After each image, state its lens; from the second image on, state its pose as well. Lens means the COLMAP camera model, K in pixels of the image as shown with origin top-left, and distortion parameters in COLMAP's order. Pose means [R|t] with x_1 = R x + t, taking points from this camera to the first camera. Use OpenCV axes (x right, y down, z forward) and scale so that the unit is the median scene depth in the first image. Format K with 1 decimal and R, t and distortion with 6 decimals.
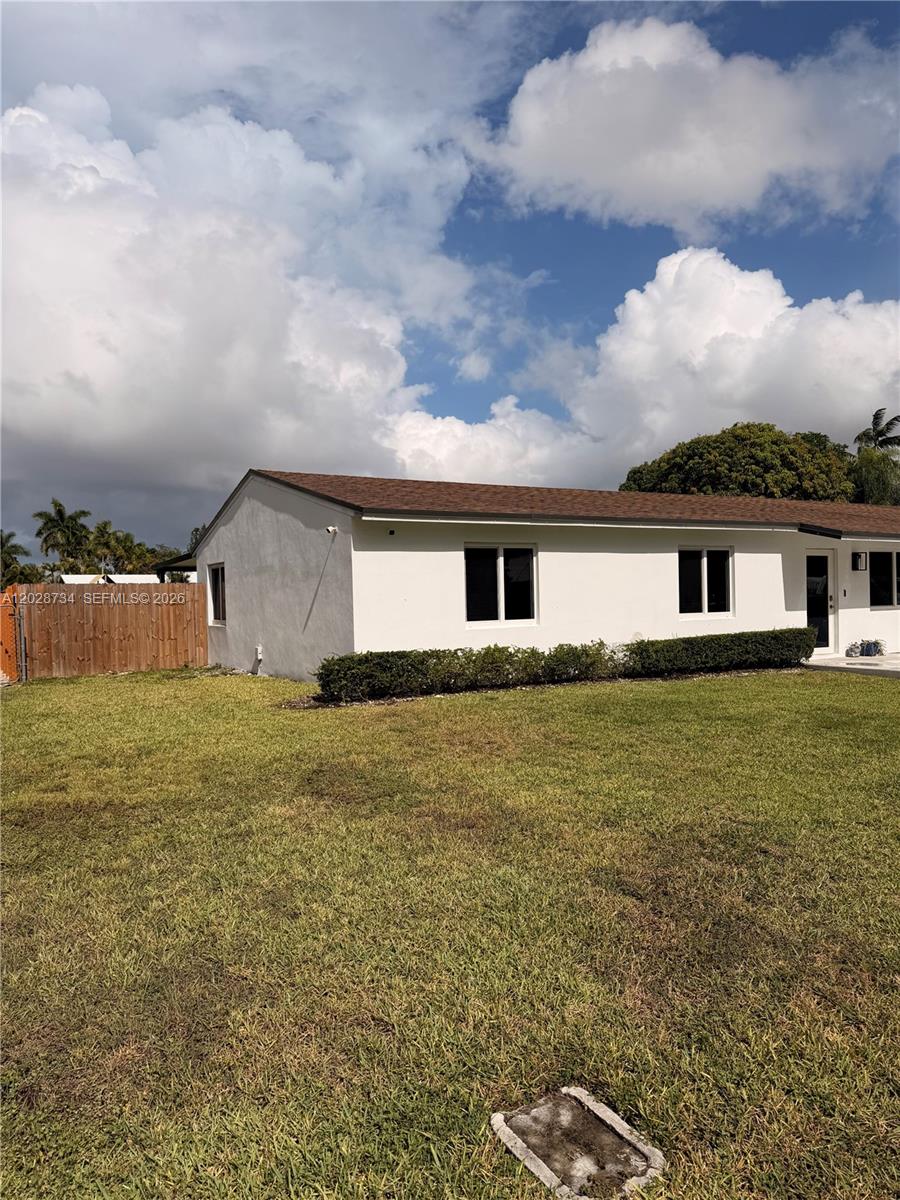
lens RADIAL K [[816.7, 0, 450.0], [0, 816.7, 600.0], [0, 0, 1]] dist [0.093252, -0.132502]
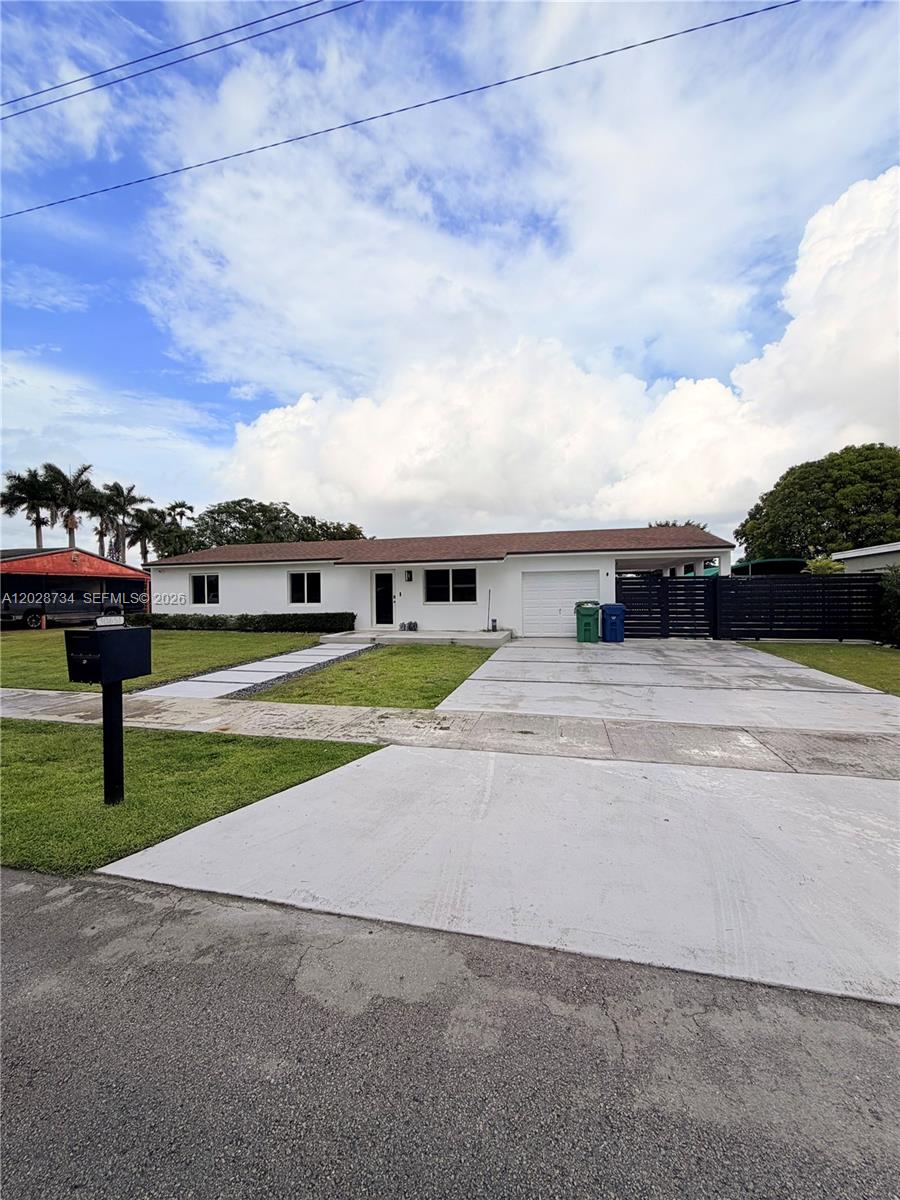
lens RADIAL K [[481.6, 0, 449.4], [0, 481.6, 590.6], [0, 0, 1]] dist [0.003847, 0.000027]
pose [[0.733480, 0.007651, -0.679668, 1.251439], [-0.006113, 0.999970, 0.004659, -0.021094], [0.679683, 0.000737, 0.733505, 0.319940]]
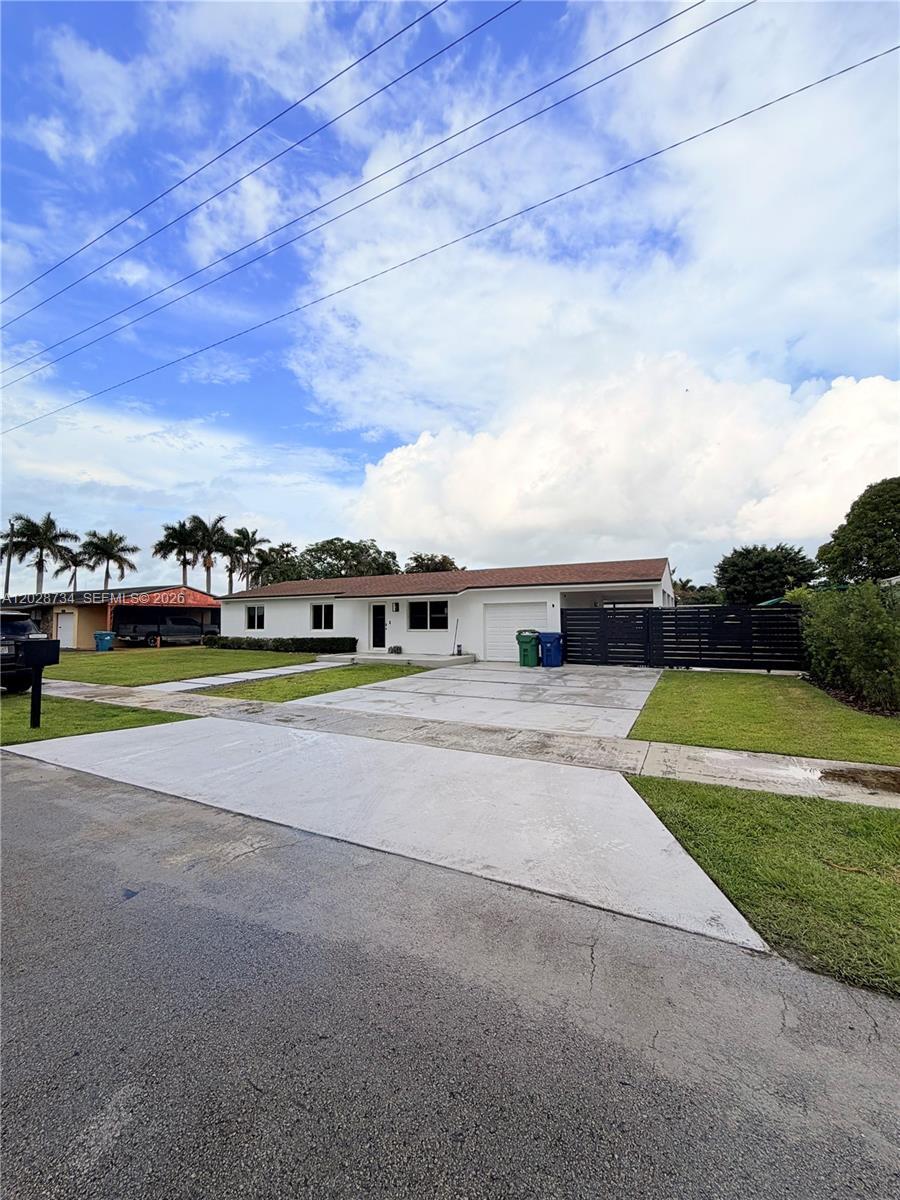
lens RADIAL K [[482.3, 0, 449.3], [0, 482.3, 596.1], [0, 0, 1]] dist [-0.000264, -0.000090]
pose [[0.548081, -0.027984, -0.835957, 1.584161], [-0.008472, 0.999203, -0.039003, -0.028545], [0.836382, 0.028459, 0.547407, 0.456316]]
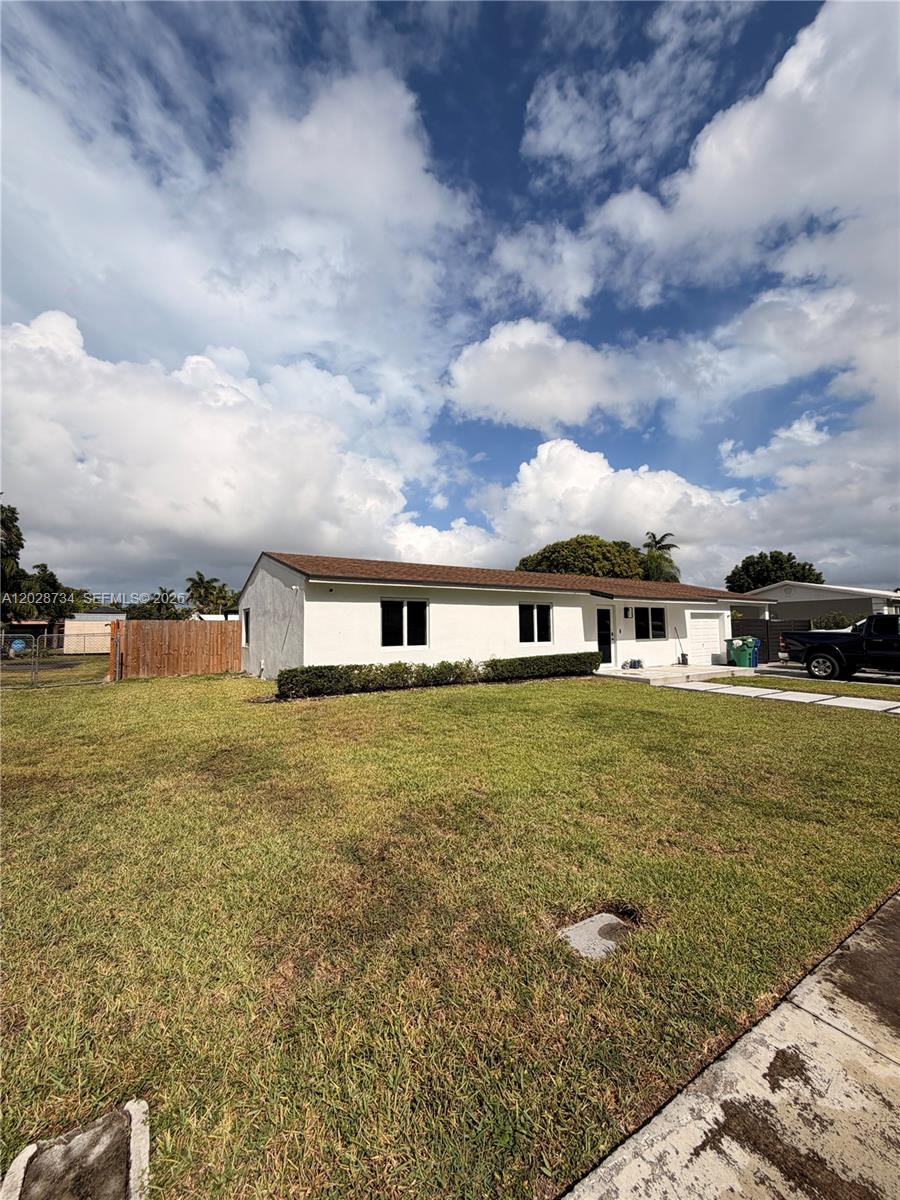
lens RADIAL K [[466.1, 0, 452.0], [0, 466.1, 577.5], [0, 0, 1]] dist [0.000578, 0.000182]
pose [[0.998836, 0.016807, 0.045219, 0.085925], [-0.011440, 0.993133, -0.116432, -0.002412], [-0.046865, 0.115779, 0.992169, 0.052054]]
